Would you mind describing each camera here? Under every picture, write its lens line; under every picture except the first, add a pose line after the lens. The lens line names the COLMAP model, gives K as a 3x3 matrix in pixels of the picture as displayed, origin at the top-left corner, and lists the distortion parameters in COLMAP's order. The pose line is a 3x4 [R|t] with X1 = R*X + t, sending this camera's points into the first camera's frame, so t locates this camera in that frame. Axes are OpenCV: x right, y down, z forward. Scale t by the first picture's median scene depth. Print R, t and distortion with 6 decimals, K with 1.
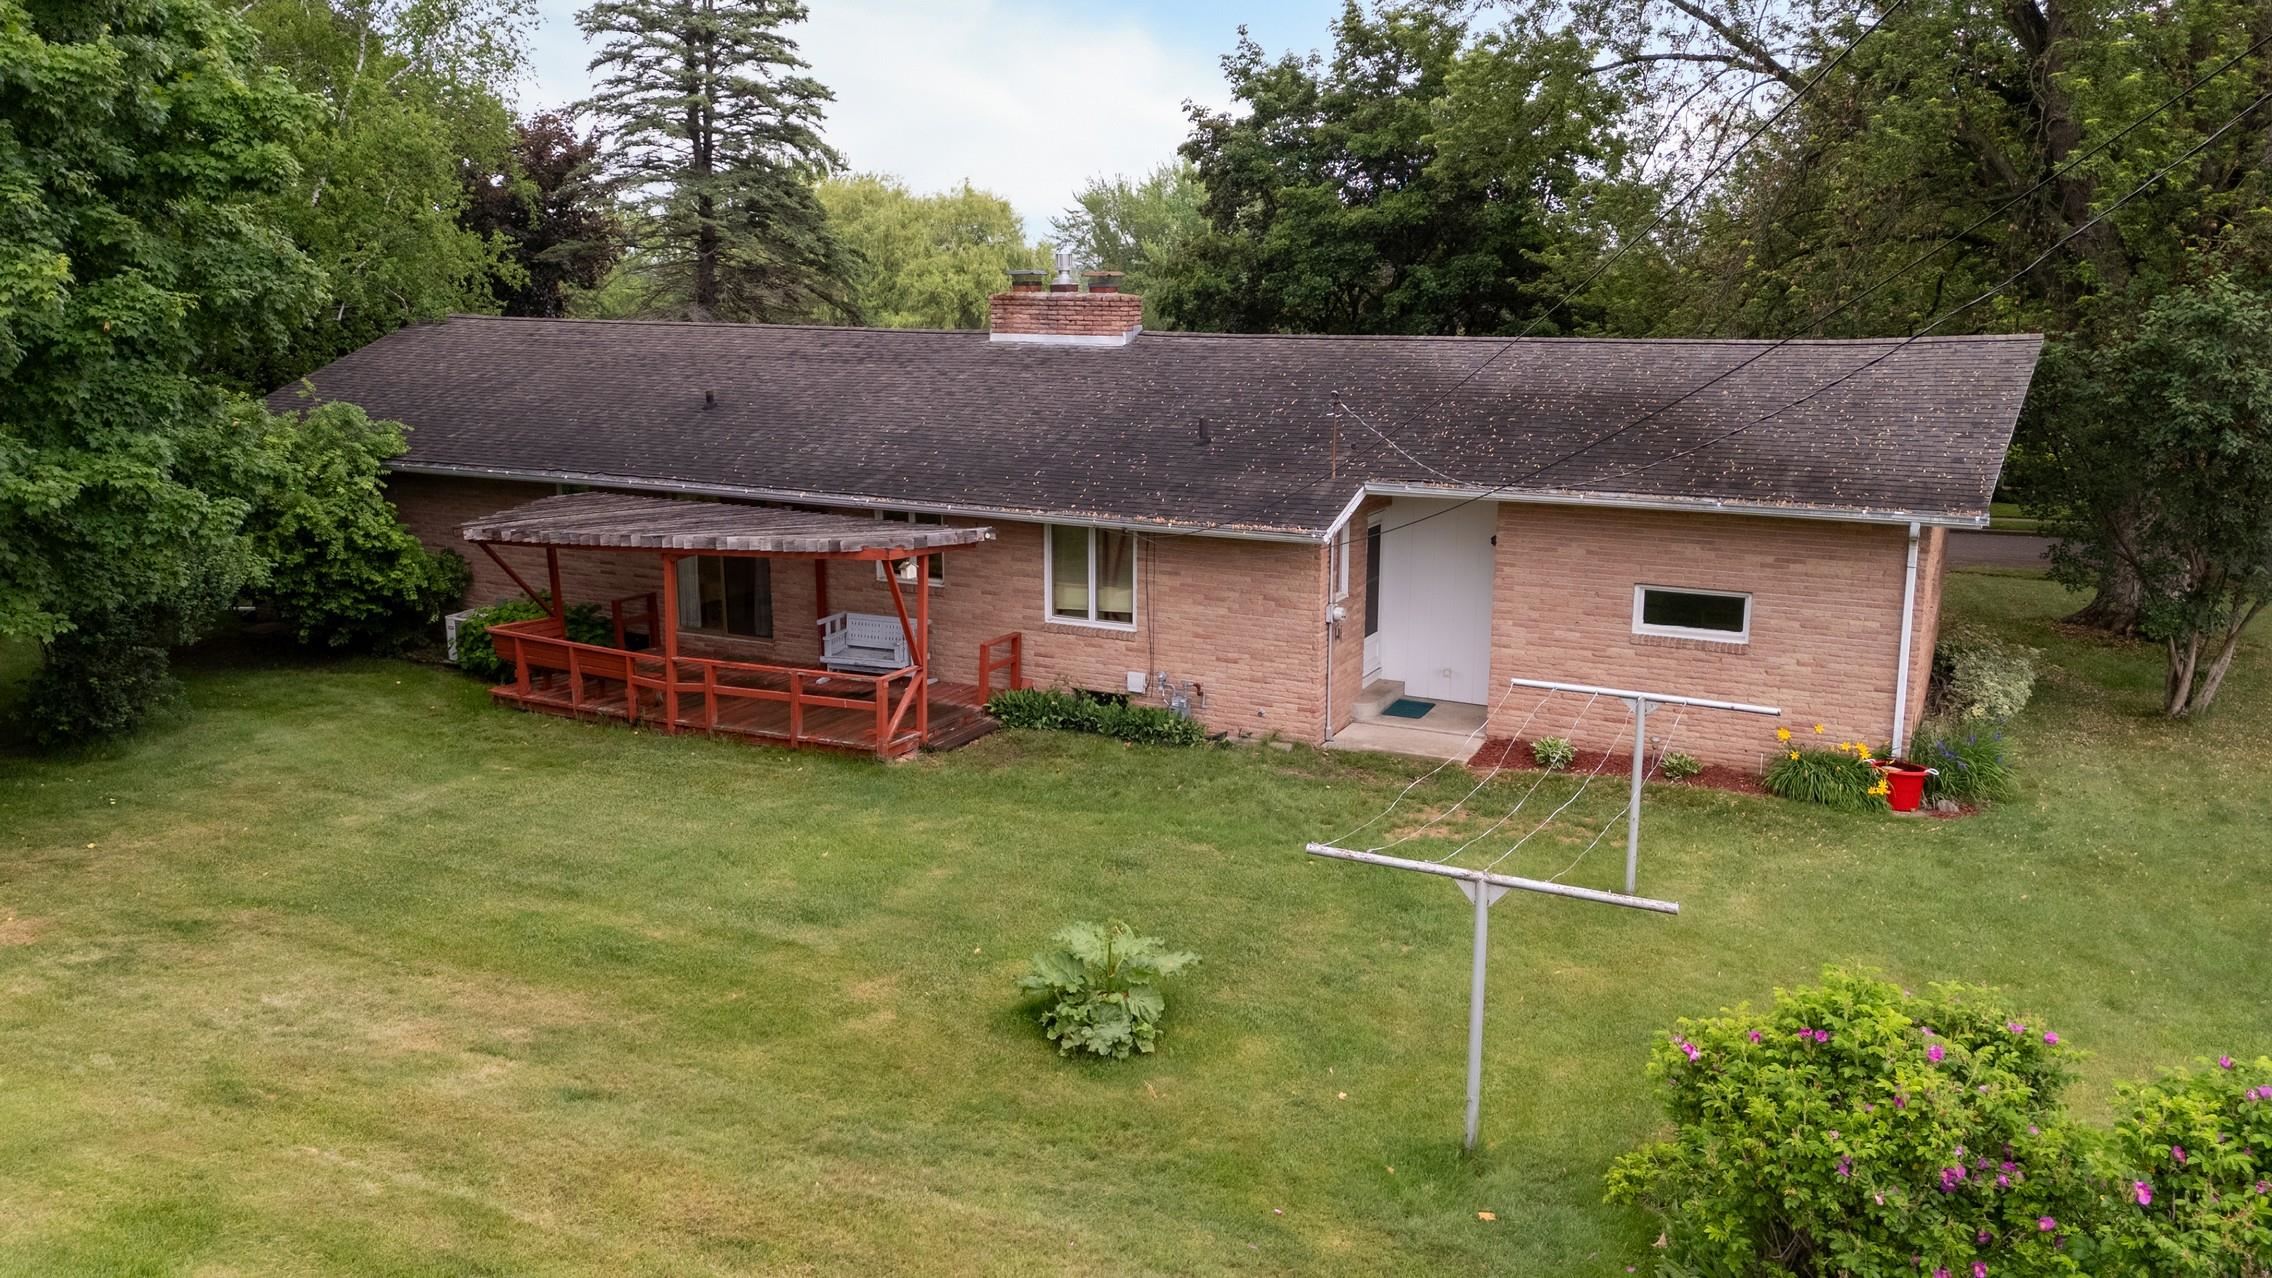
lens RADIAL K [[1647.7, 0, 1136.0], [0, 1647.7, 639.0], [0, 0, 1]] dist [0.094385, -0.114480]
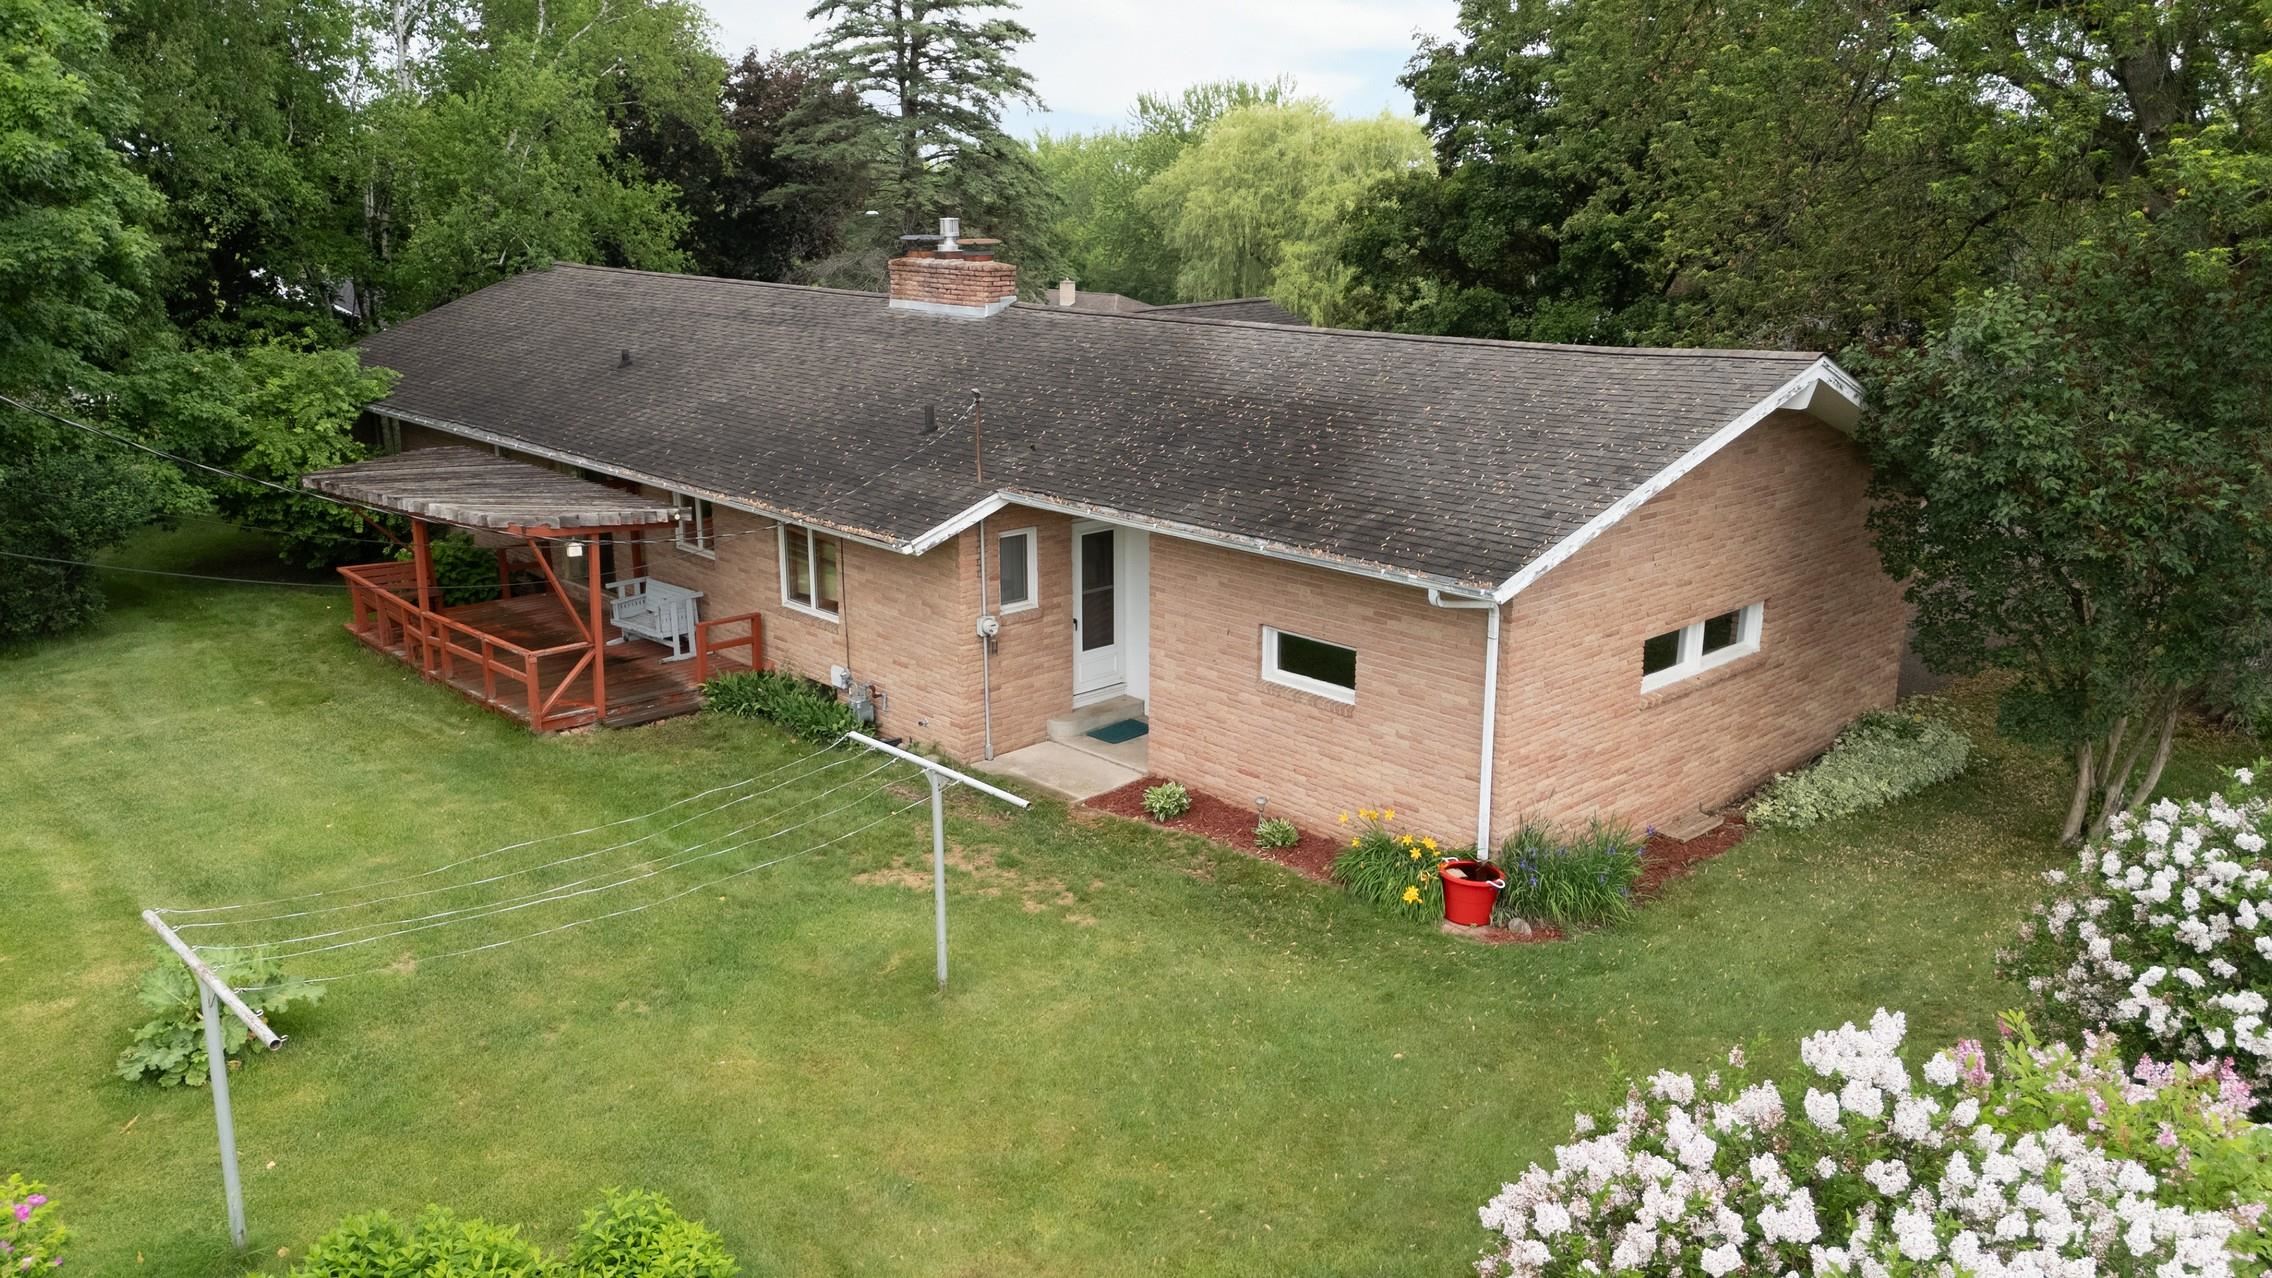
lens RADIAL K [[1647.7, 0, 1136.0], [0, 1647.7, 639.0], [0, 0, 1]] dist [0.094385, -0.114480]
pose [[0.943252, 0.089201, -0.319873, 0.509198], [-0.073615, 0.995449, 0.060517, -0.072097], [0.323816, -0.033535, 0.945526, 0.145903]]
